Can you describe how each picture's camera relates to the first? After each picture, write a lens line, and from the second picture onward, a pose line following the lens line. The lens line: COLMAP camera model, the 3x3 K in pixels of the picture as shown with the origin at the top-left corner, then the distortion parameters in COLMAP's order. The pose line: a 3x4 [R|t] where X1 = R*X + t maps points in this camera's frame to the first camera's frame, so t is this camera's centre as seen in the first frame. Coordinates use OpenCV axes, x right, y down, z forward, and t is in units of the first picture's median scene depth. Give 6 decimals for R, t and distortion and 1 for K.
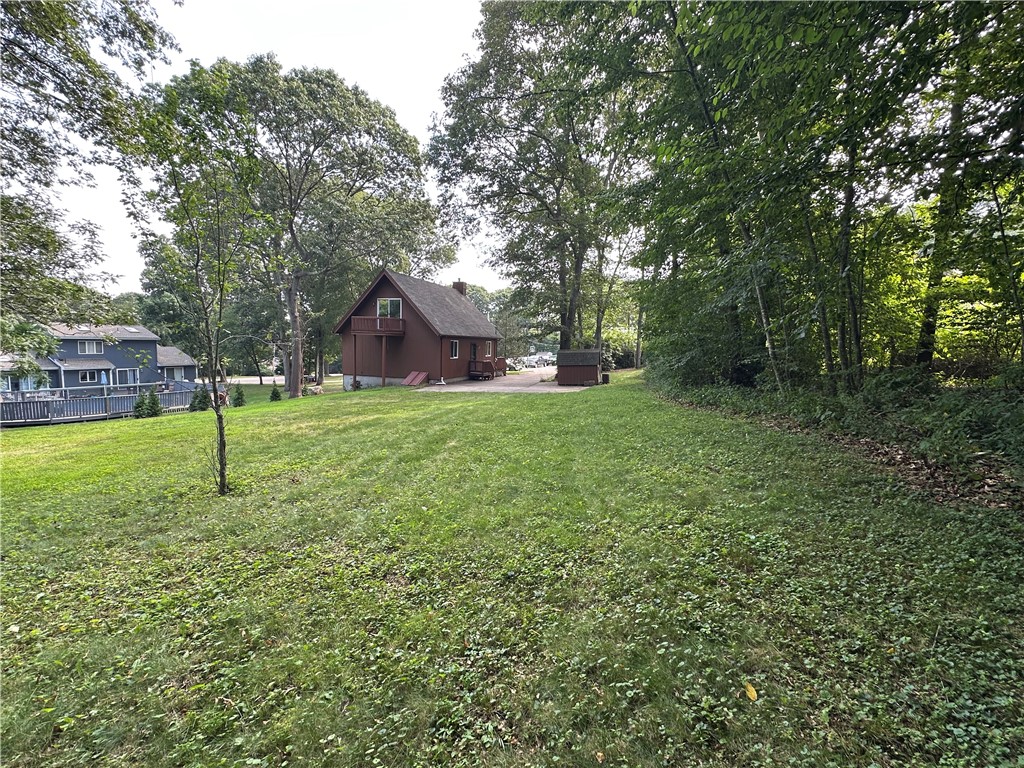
lens RADIAL K [[444.2, 0, 510.8], [0, 444.2, 383.3], [0, 0, 1]] dist [-0.010259, 0.001253]
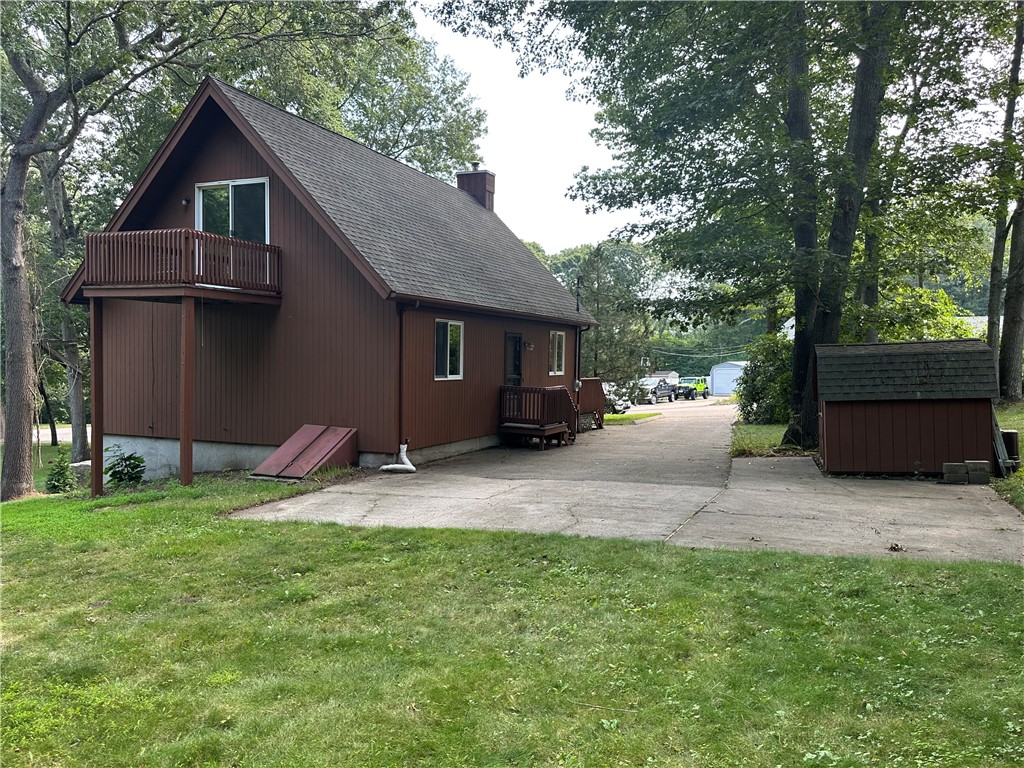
lens RADIAL K [[807.4, 0, 512.1], [0, 807.4, 385.6], [0, 0, 1]] dist [-0.000267, -0.000026]
pose [[0.995698, -0.007571, -0.092345, -0.035614], [0.002338, 0.998391, -0.056655, -0.021772], [0.092625, 0.056195, 0.994114, 0.477669]]
